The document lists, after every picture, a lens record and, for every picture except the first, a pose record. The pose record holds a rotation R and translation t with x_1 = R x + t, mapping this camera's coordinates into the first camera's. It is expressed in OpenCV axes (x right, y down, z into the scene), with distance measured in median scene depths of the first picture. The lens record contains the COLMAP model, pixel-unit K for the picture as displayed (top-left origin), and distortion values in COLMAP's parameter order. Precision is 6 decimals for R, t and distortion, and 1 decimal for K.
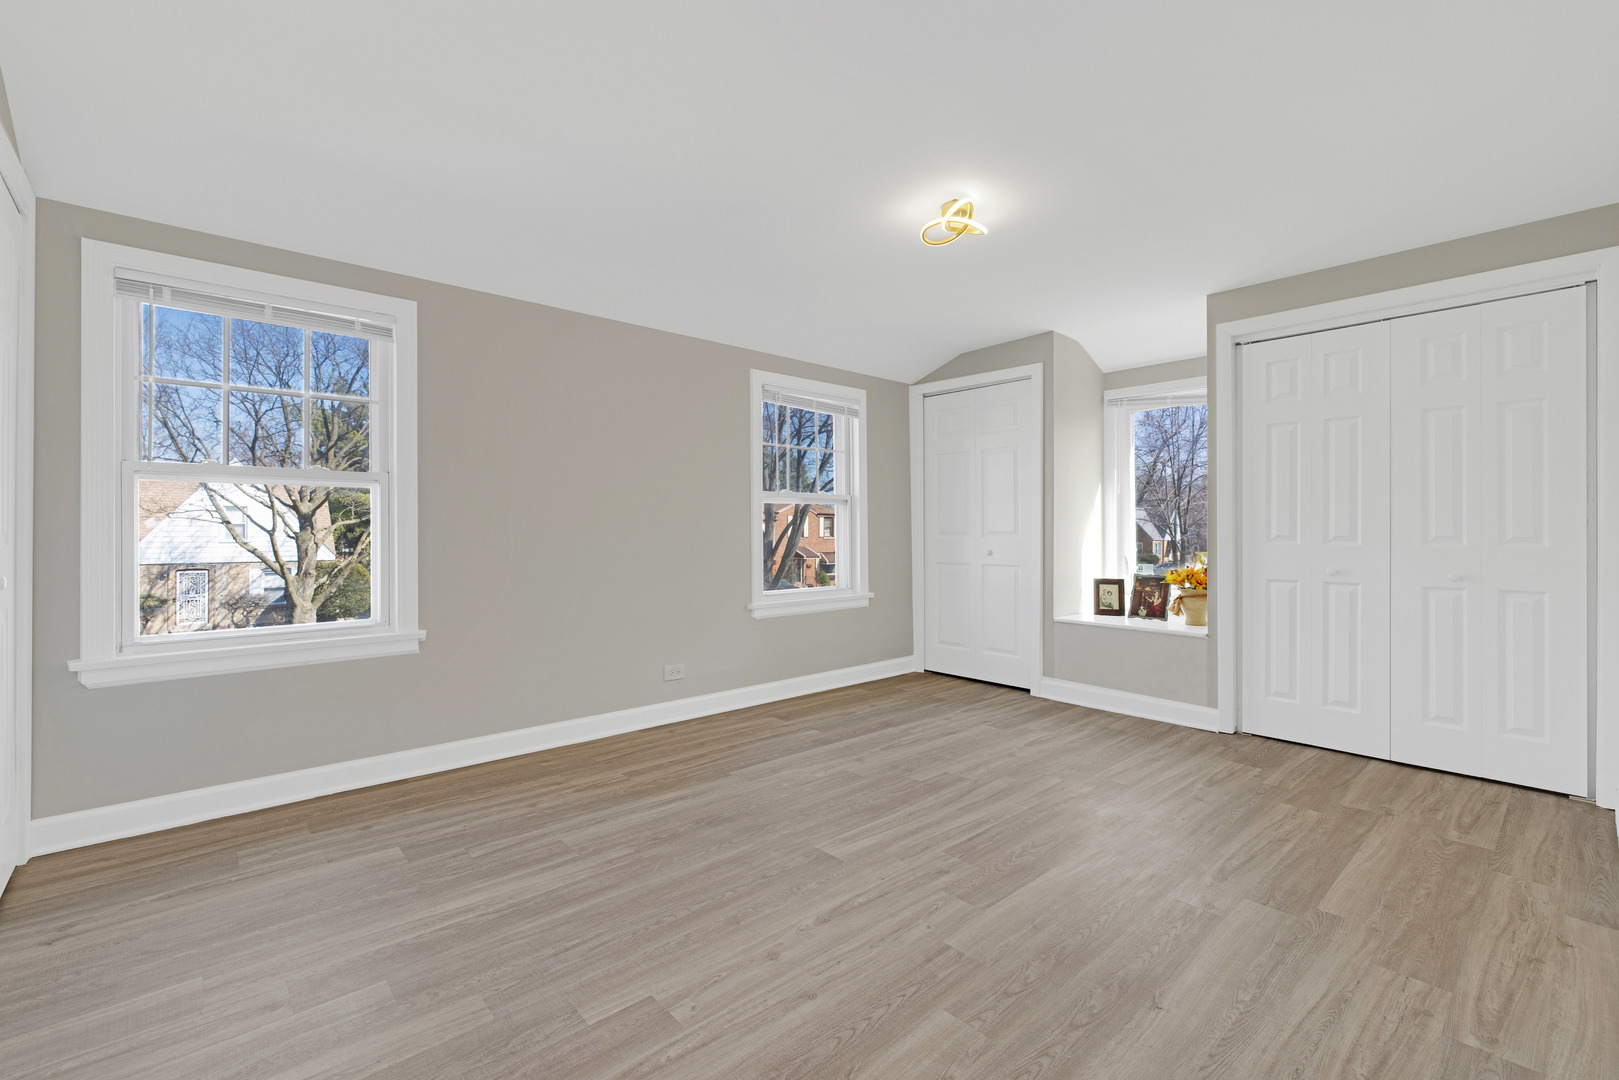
lens RADIAL K [[700.5, 0, 809.5], [0, 700.5, 540.0], [0, 0, 1]] dist [0.000709, 0.000638]
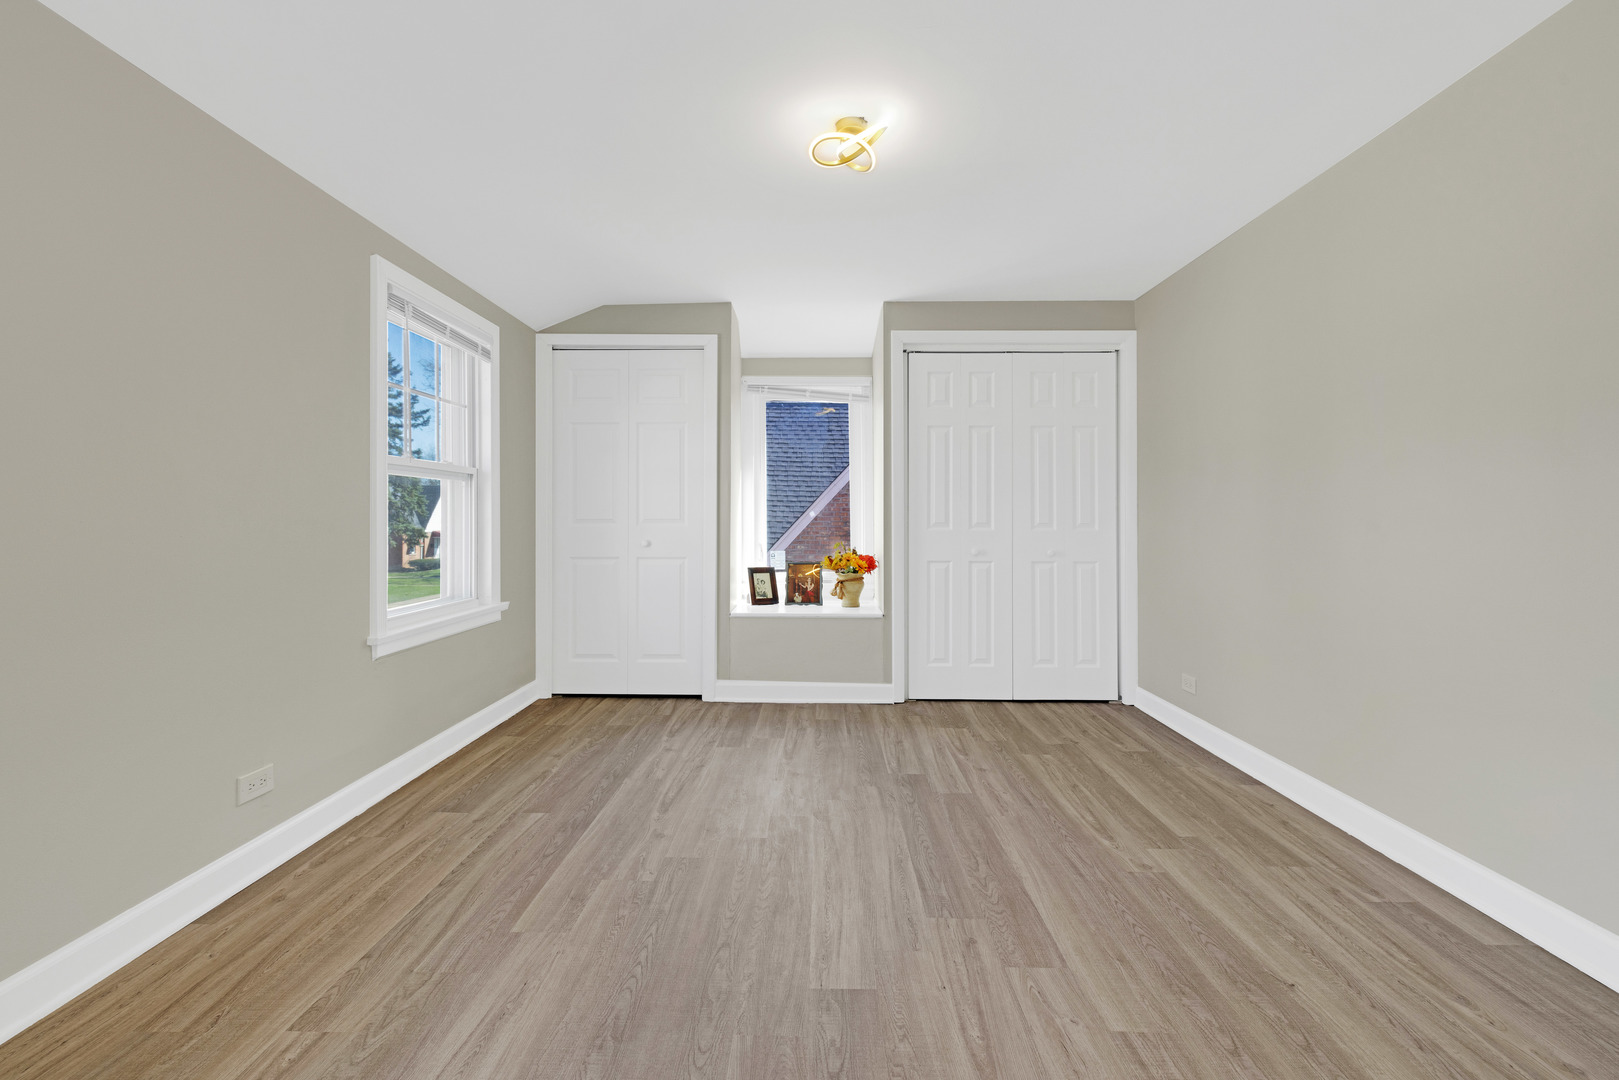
lens RADIAL K [[708.7, 0, 807.7], [0, 708.7, 514.9], [0, 0, 1]] dist [-0.000873, 0.000248]
pose [[0.681877, 0.005635, 0.731445, -0.342212], [0.007897, 0.999855, -0.015065, -0.003263], [-0.731424, 0.016048, 0.681734, 0.370611]]
